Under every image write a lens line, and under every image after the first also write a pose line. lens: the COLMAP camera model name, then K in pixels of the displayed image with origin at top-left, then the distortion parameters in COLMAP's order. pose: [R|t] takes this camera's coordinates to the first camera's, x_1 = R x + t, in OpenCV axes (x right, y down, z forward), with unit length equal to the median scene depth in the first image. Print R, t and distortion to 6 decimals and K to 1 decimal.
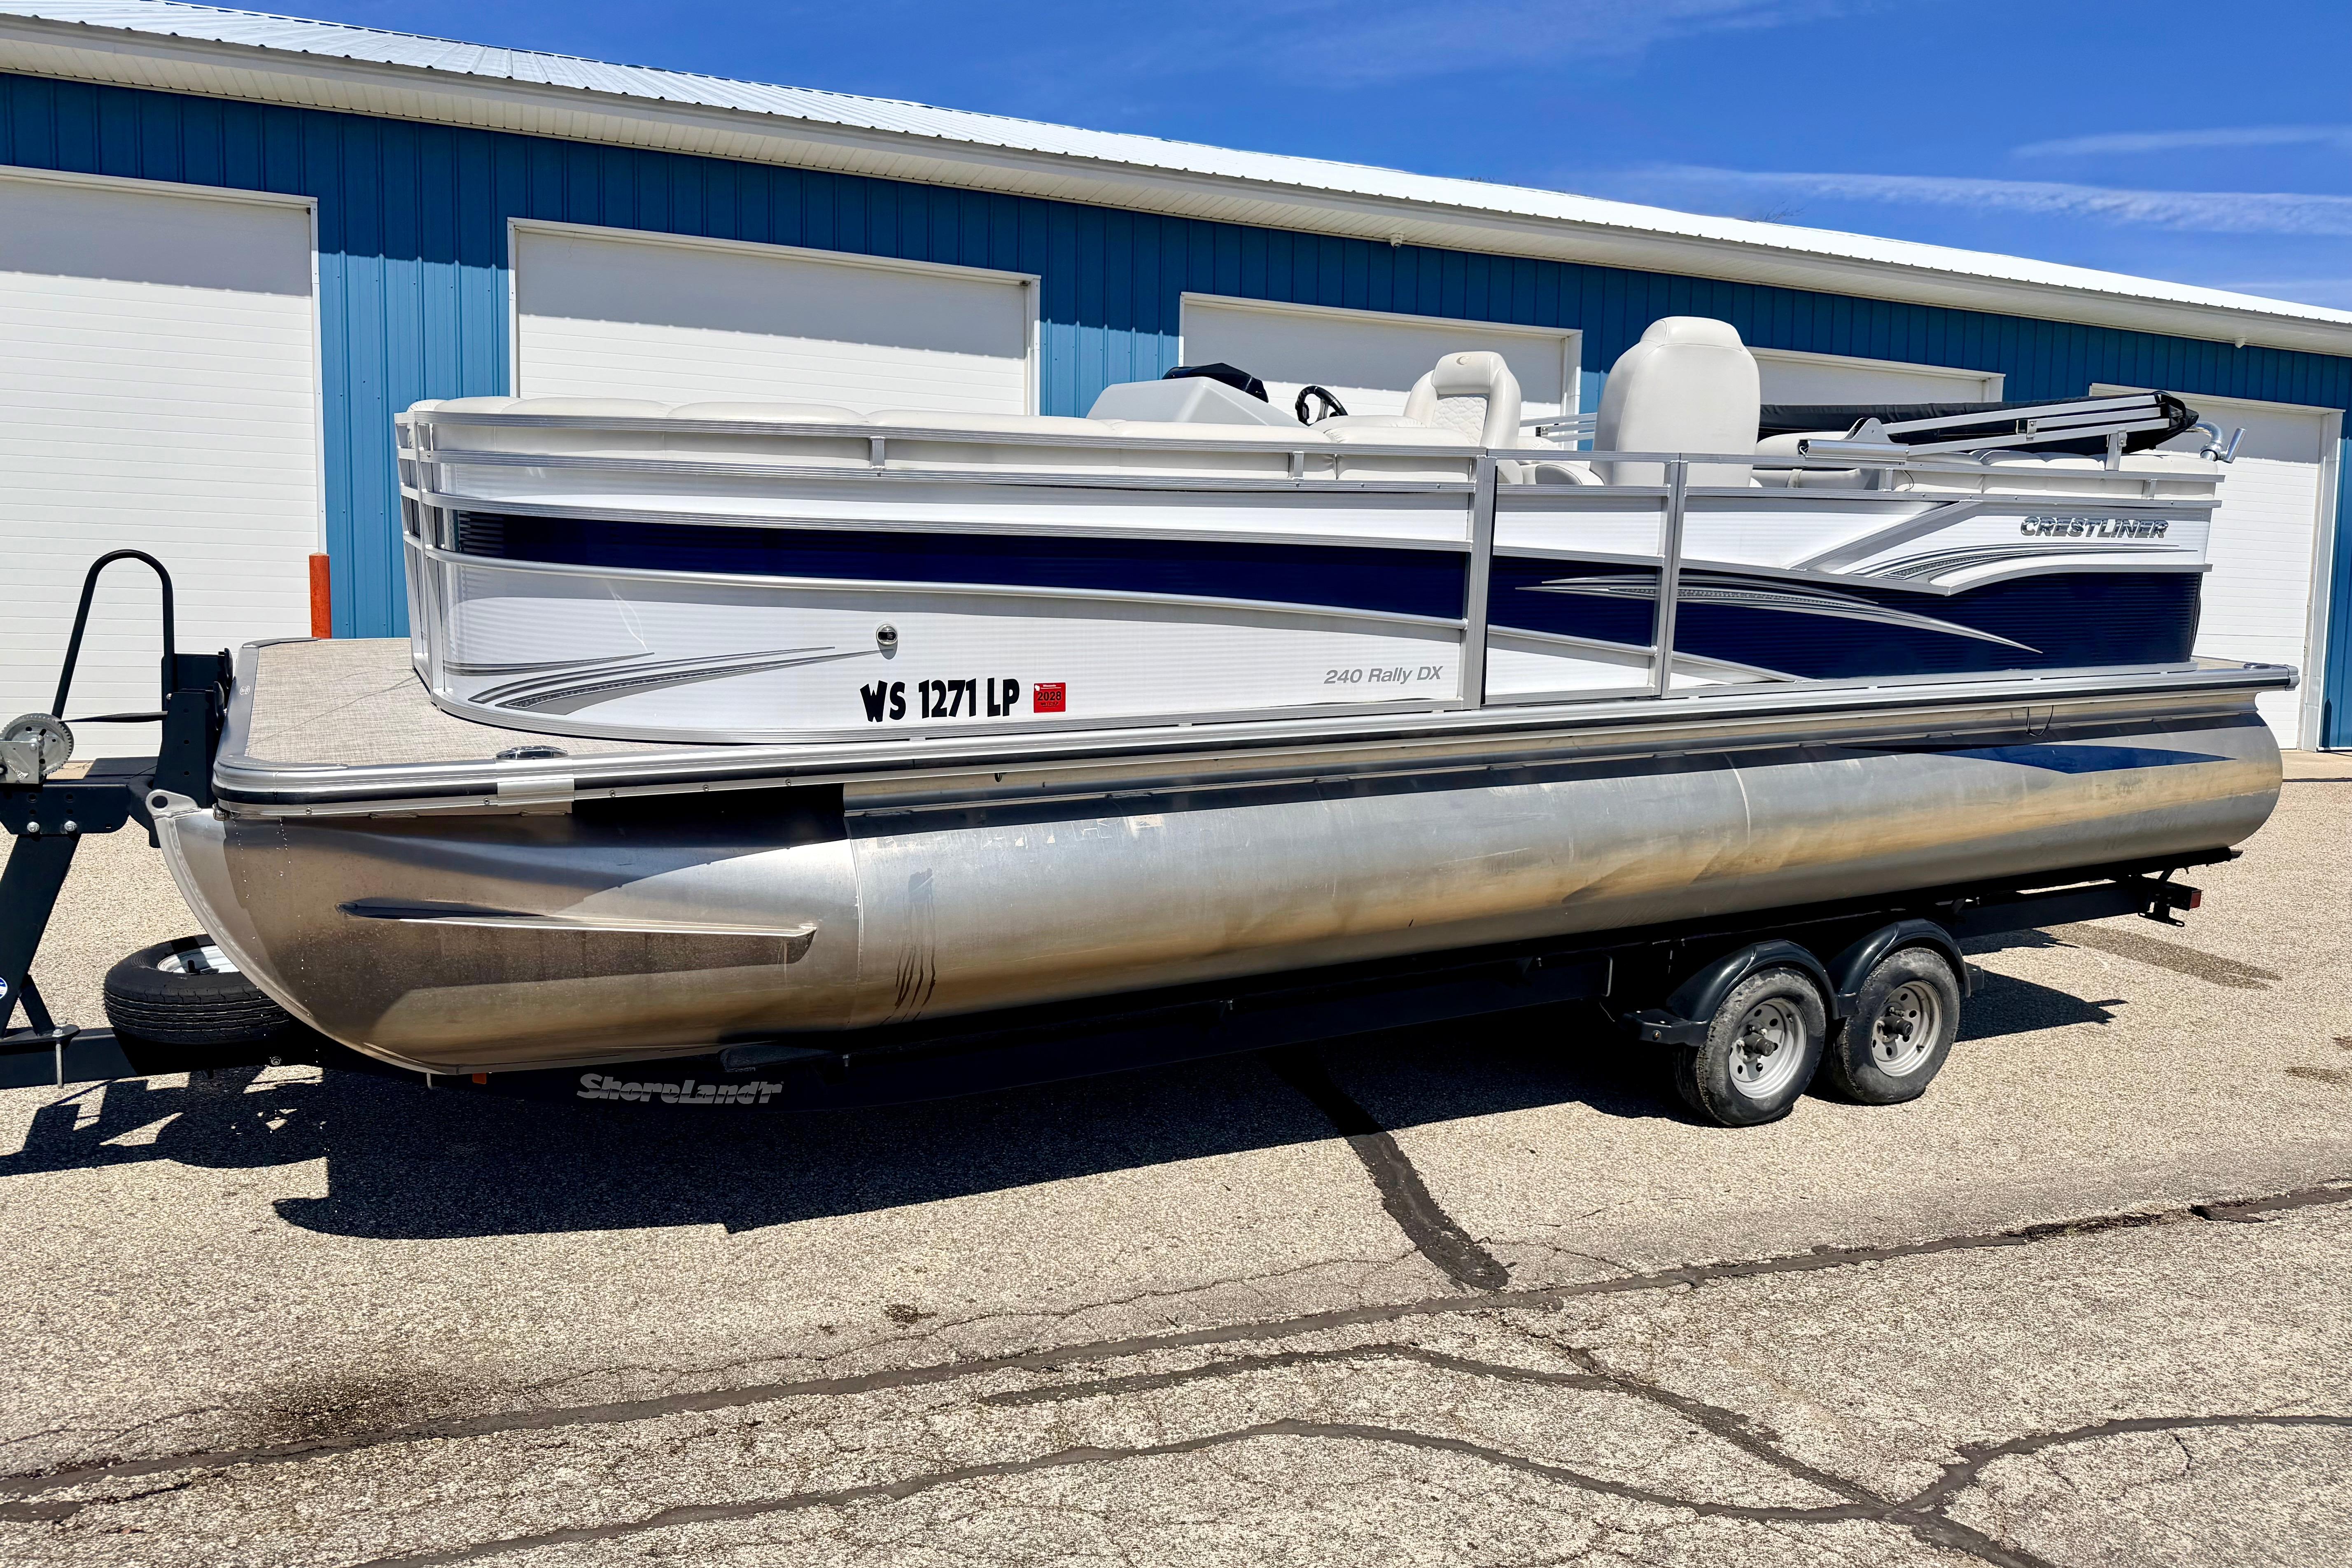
lens RADIAL K [[1653.5, 0, 1176.0], [0, 1653.5, 784.0], [0, 0, 1]] dist [0.118901, -0.217369]
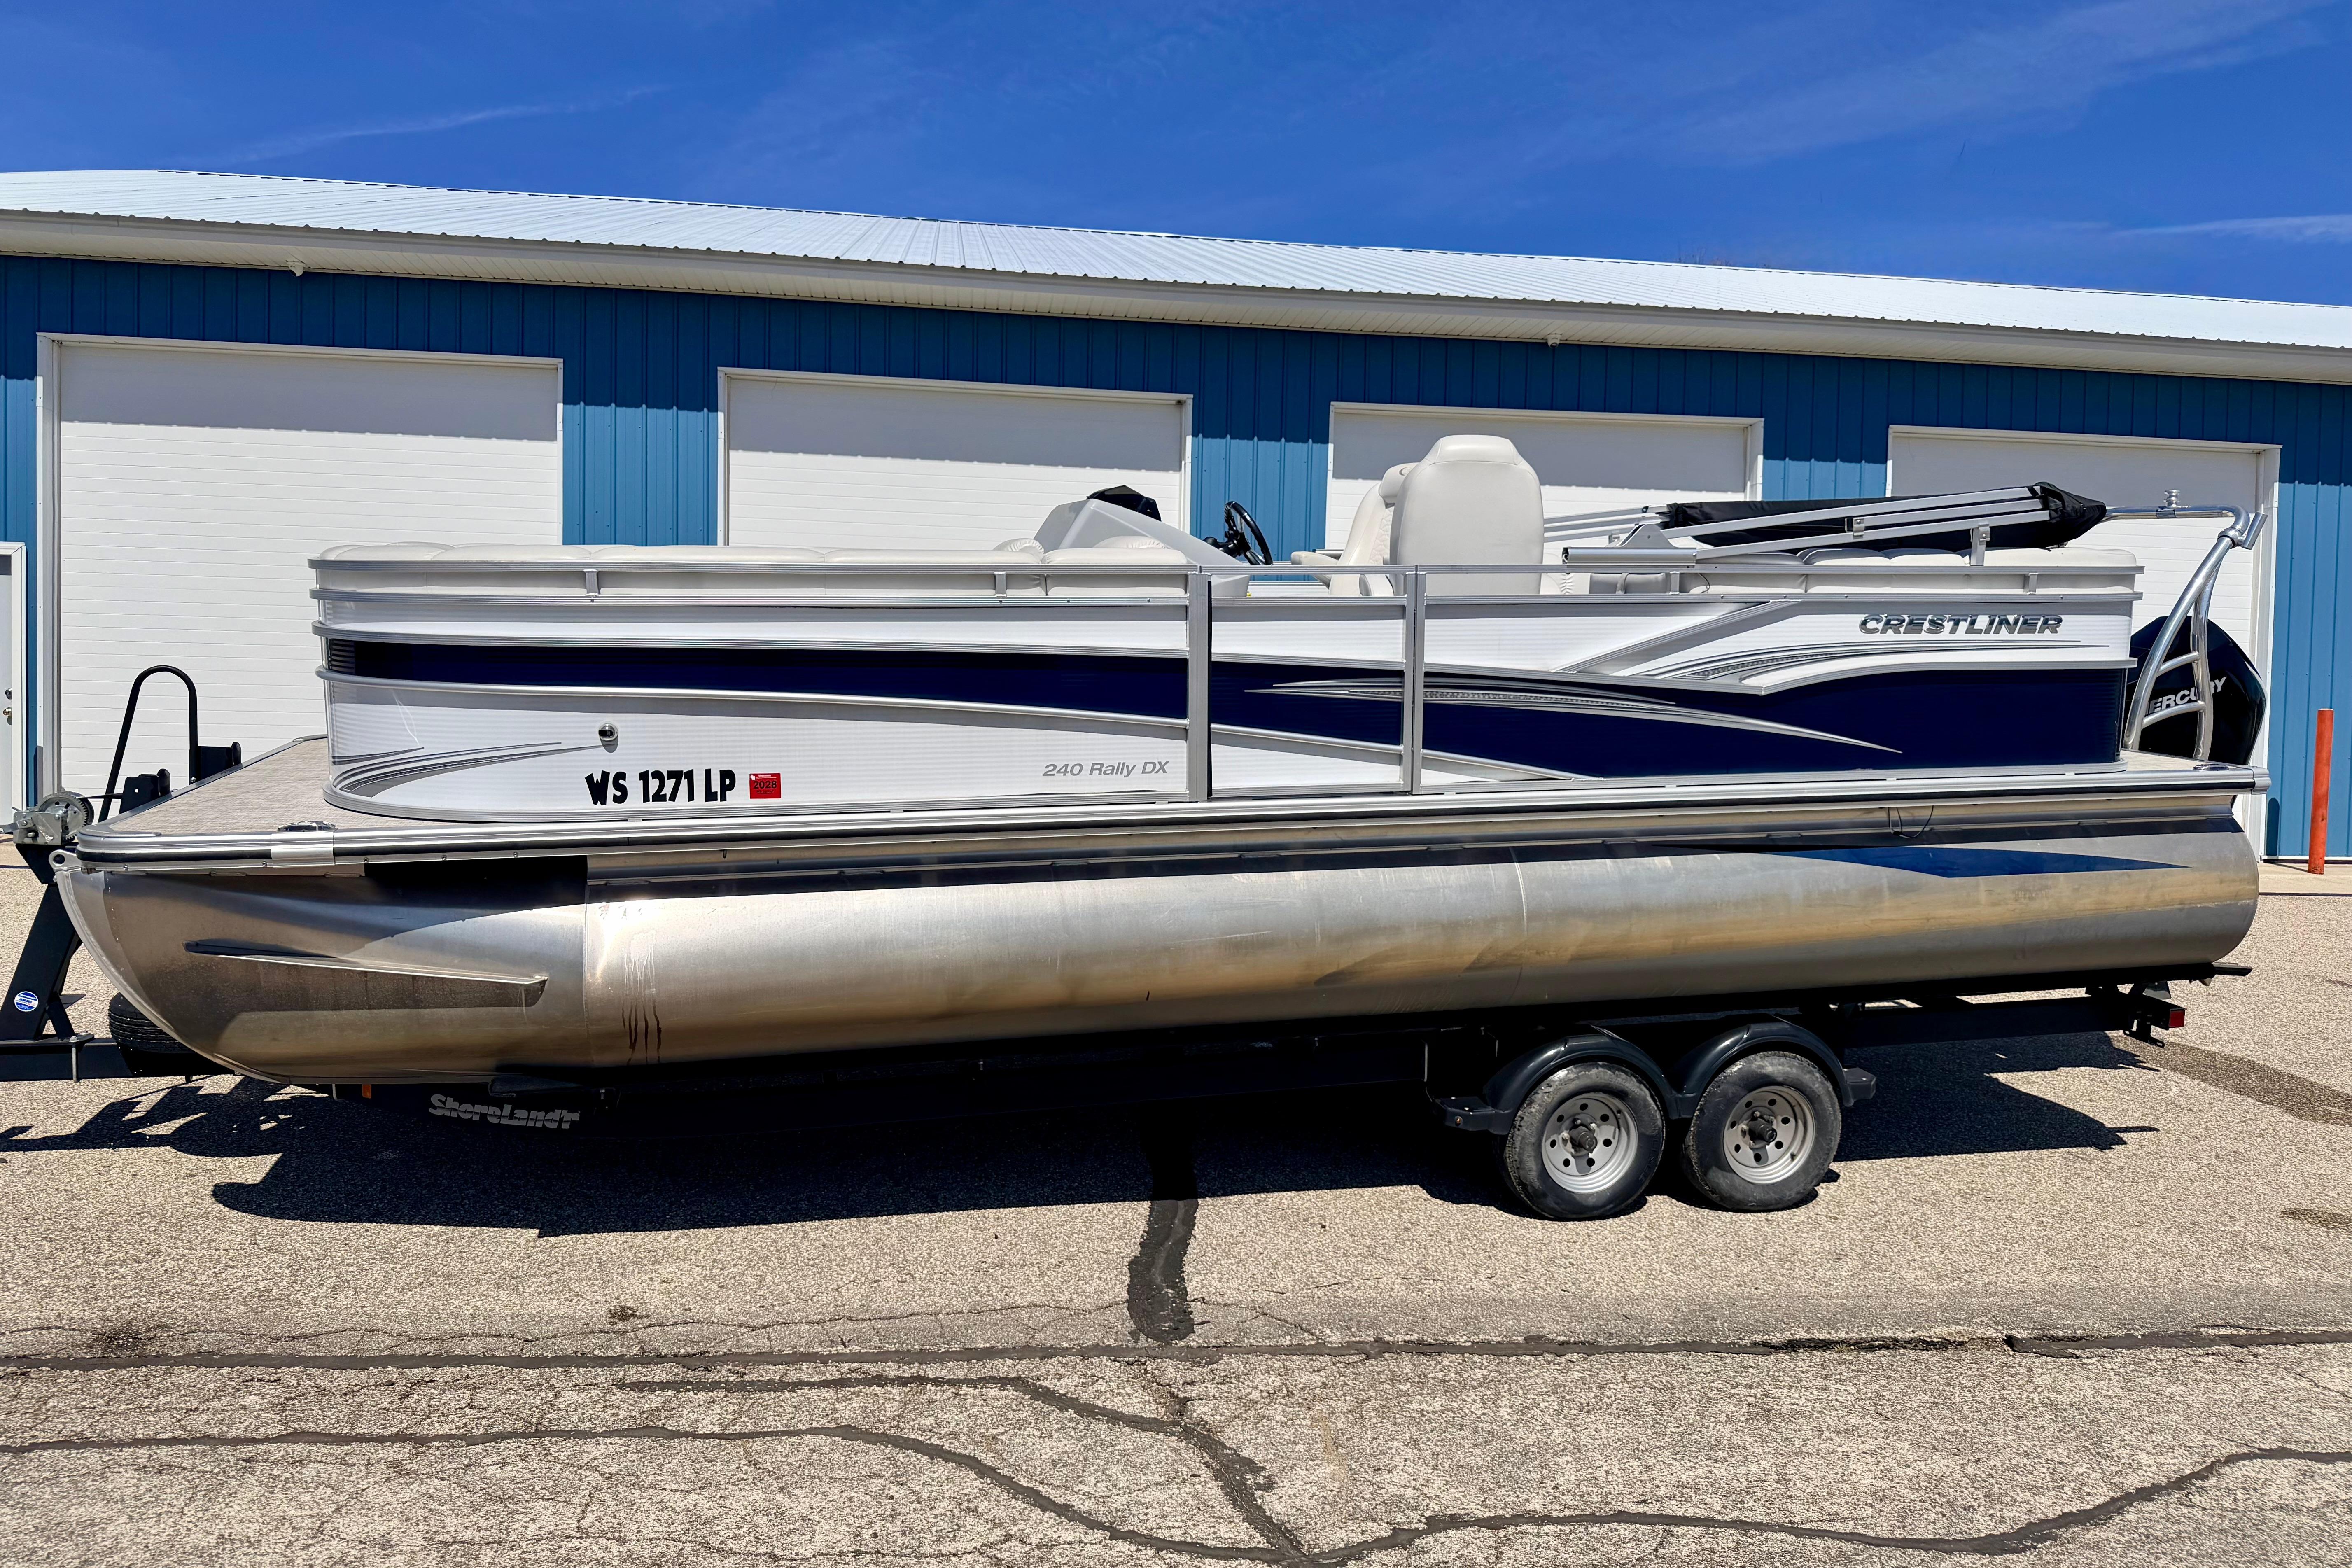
lens RADIAL K [[1653.5, 0, 1176.0], [0, 1653.5, 784.0], [0, 0, 1]] dist [0.118901, -0.217369]
pose [[0.971141, 0.009967, -0.238298, 0.414187], [-0.022820, 0.998426, -0.051241, -0.000499], [0.237412, 0.055200, 0.969839, -0.053918]]
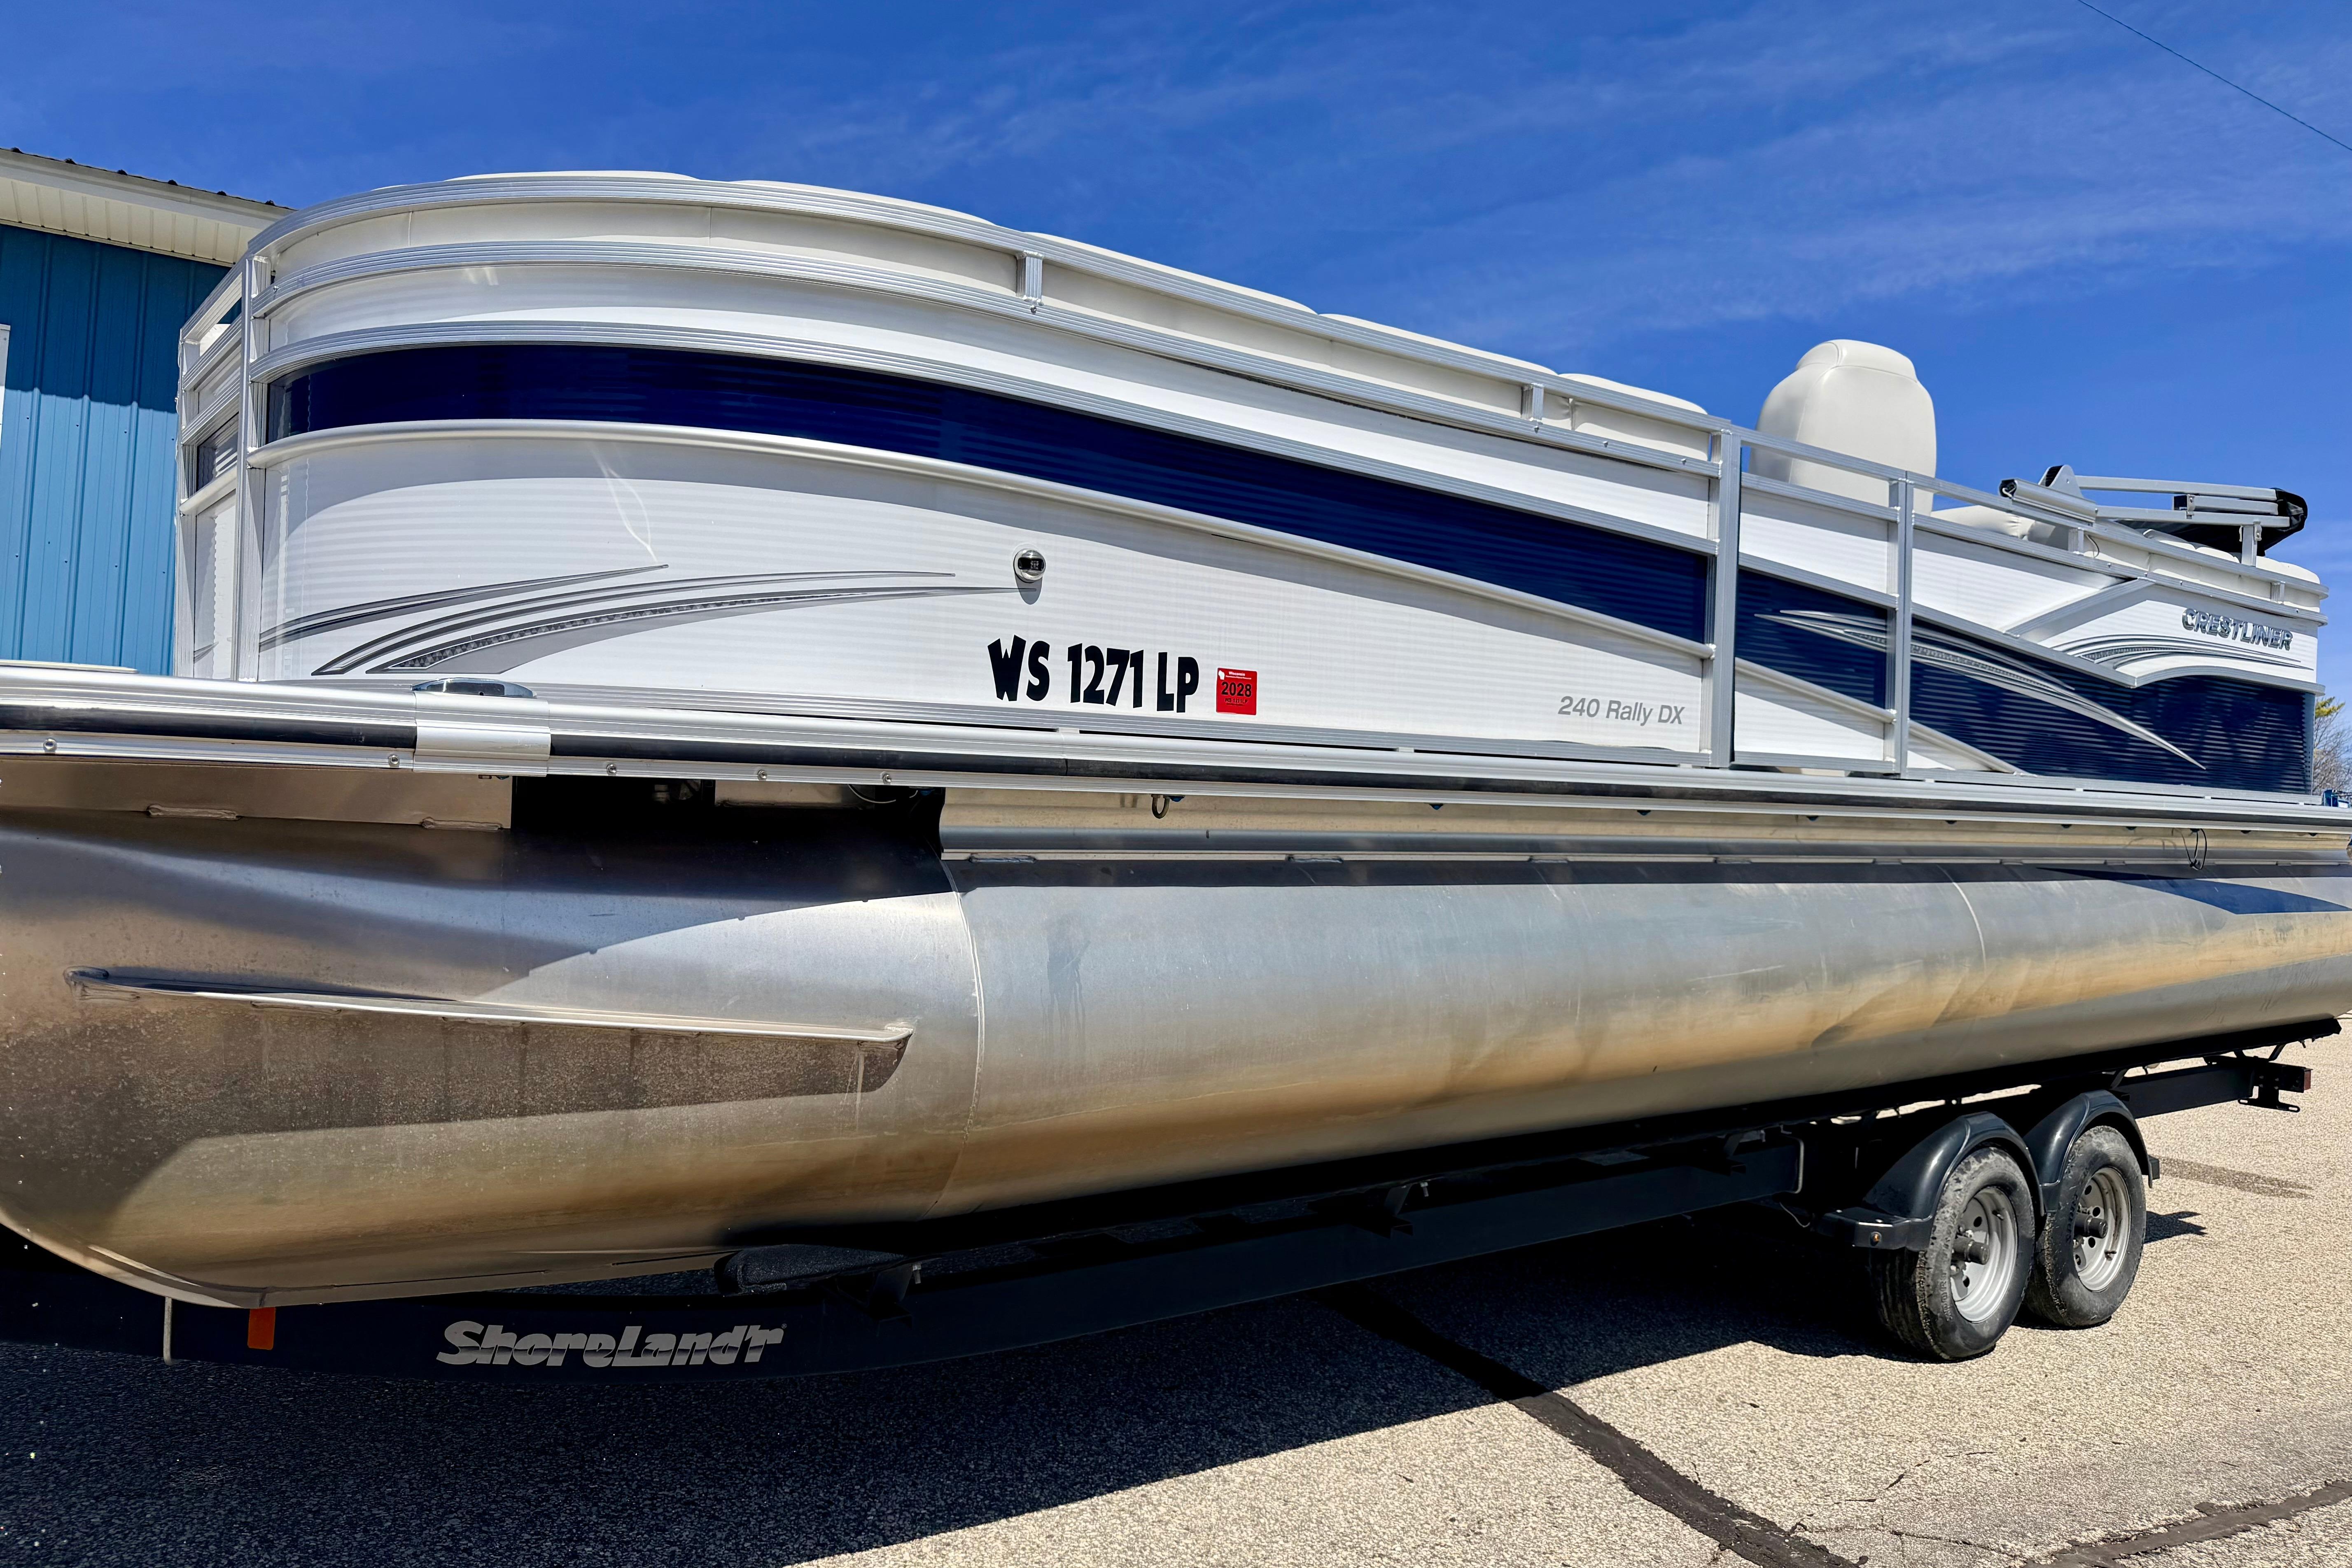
lens RADIAL K [[1663.5, 0, 1164.1], [0, 1663.5, 789.3], [0, 0, 1]] dist [0.042377, -0.057723]
pose [[0.986051, 0.007817, 0.166260, -0.185816], [0.022453, 0.983519, -0.179404, 0.090366], [-0.164922, 0.180635, 0.969624, 0.314443]]
